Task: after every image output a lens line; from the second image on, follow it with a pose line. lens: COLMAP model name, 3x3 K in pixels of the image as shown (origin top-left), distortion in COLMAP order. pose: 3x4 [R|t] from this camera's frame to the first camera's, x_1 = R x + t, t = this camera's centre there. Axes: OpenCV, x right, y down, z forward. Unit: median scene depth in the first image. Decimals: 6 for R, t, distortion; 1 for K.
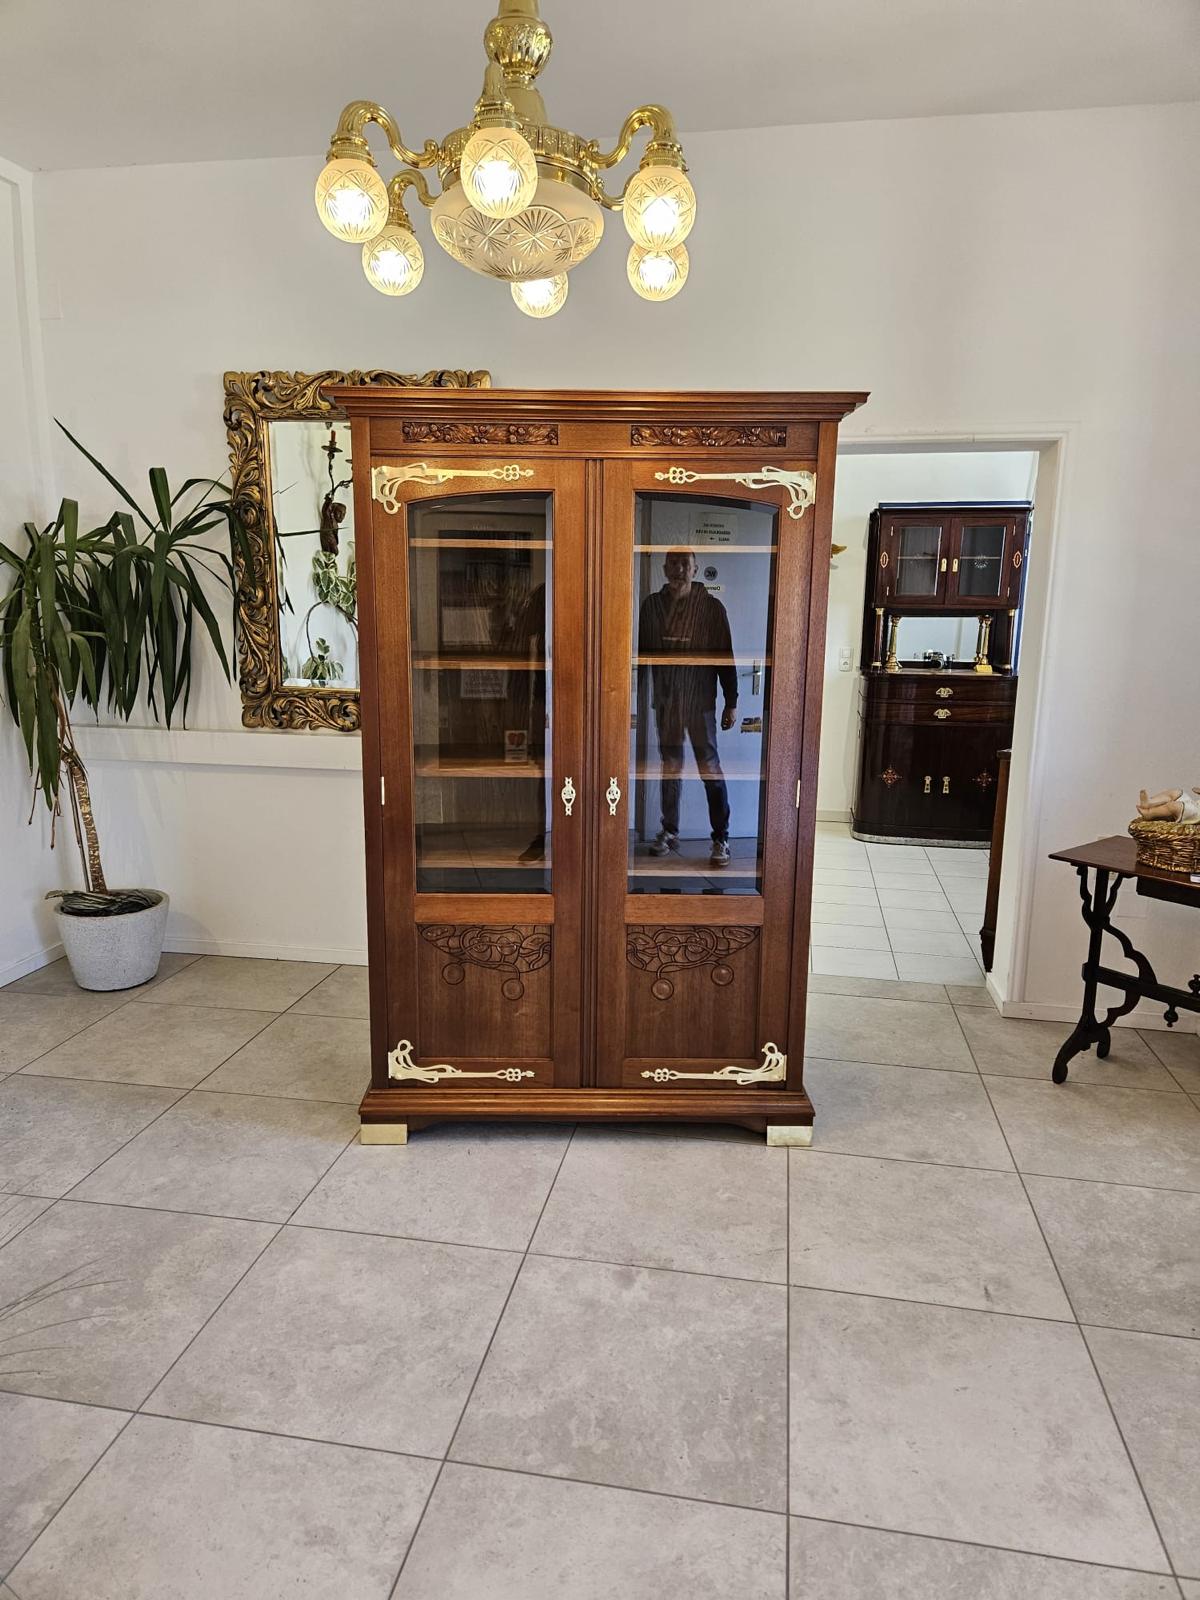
lens RADIAL K [[1075.0, 0, 597.6], [0, 1075.0, 797.1], [0, 0, 1]] dist [0.065893, -0.043182]
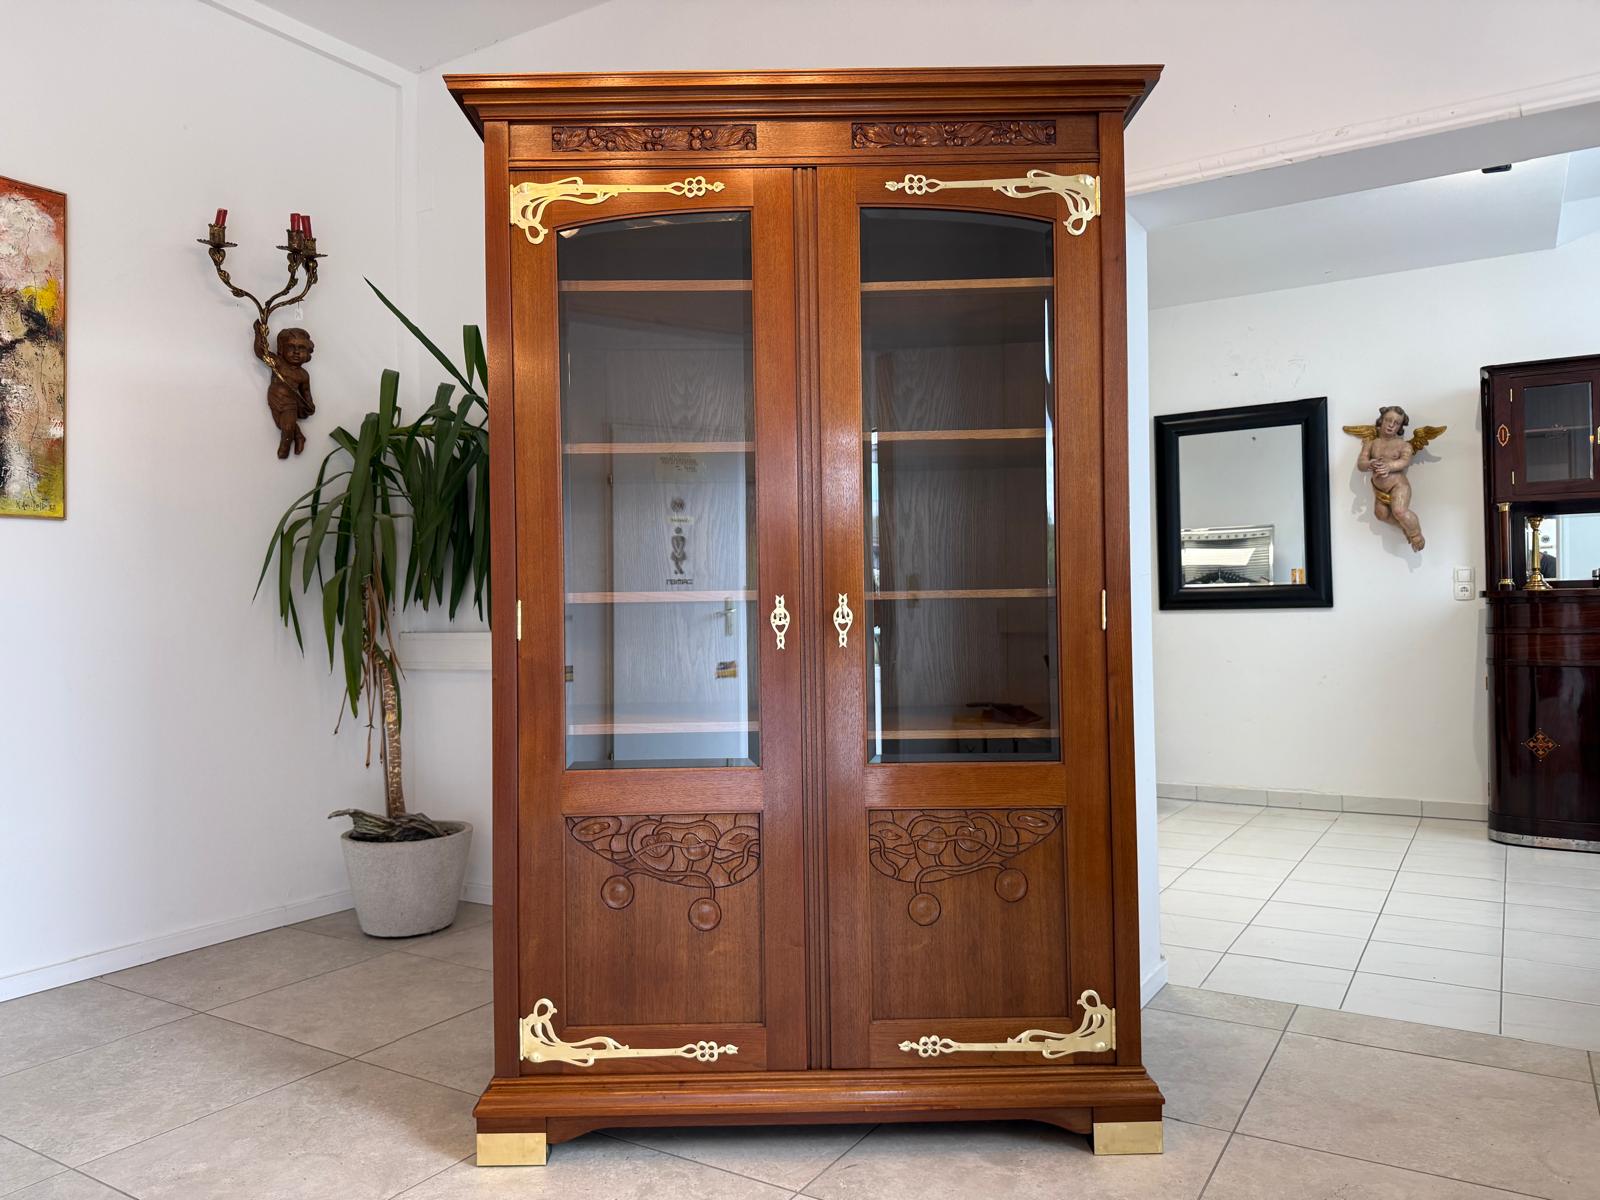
lens RADIAL K [[1137.5, 0, 801.2], [0, 1137.5, 598.1], [0, 0, 1]] dist [0.039476, -0.046805]
pose [[0.929937, -0.029771, -0.366511, 0.170065], [-0.045488, 0.979748, -0.194998, 0.079932], [0.364894, 0.198008, 0.909750, 0.269925]]
